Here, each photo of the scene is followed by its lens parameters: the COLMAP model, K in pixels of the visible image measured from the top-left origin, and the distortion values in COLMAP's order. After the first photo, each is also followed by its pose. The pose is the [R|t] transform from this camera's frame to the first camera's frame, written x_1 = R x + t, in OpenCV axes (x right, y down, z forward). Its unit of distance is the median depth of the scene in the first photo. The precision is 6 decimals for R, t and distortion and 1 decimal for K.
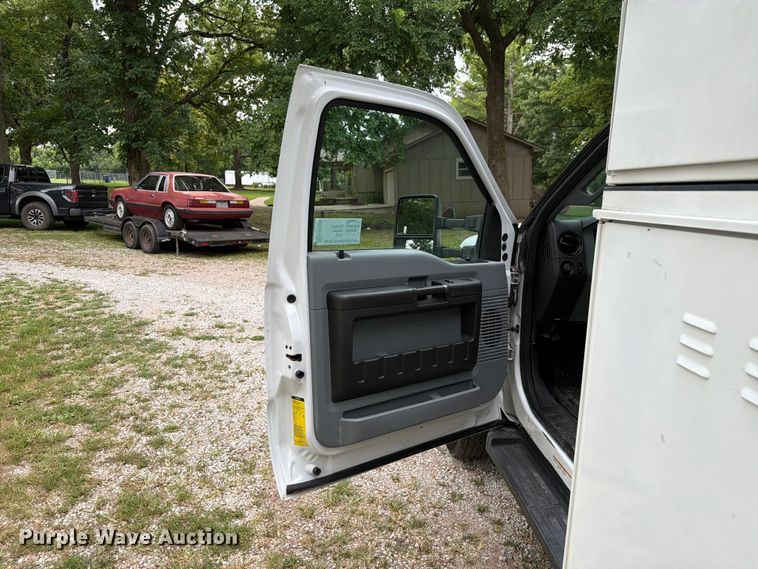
lens RADIAL K [[530.6, 0, 377.6], [0, 530.6, 283.4], [0, 0, 1]] dist [0.030615, -0.044358]
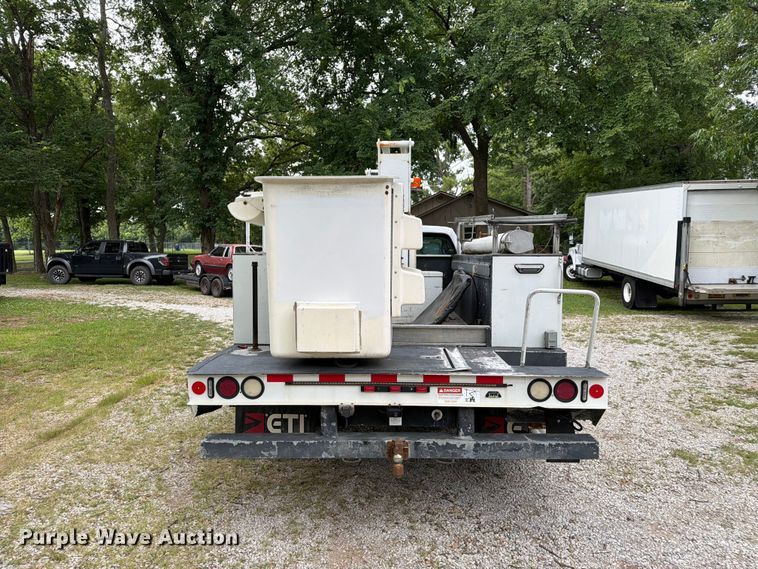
lens RADIAL K [[518.3, 0, 391.3], [0, 518.3, 283.8], [0, 0, 1]] dist [0.087589, -0.126802]
pose [[0.997302, -0.018691, -0.070986, 0.757786], [0.010621, 0.993605, -0.112409, 0.342250], [0.072633, 0.111351, 0.991123, -1.957535]]
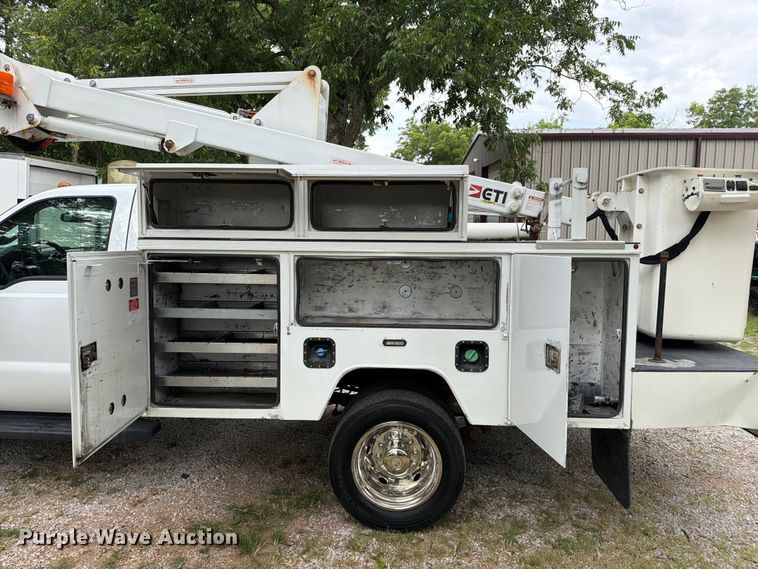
lens RADIAL K [[530.6, 0, 377.6], [0, 530.6, 283.4], [0, 0, 1]] dist [0.030615, -0.044358]
pose [[0.117820, -0.101430, 0.987841, -0.857061], [0.162206, 0.983375, 0.081625, 0.010998], [-0.979698, 0.150617, 0.132313, -0.217852]]
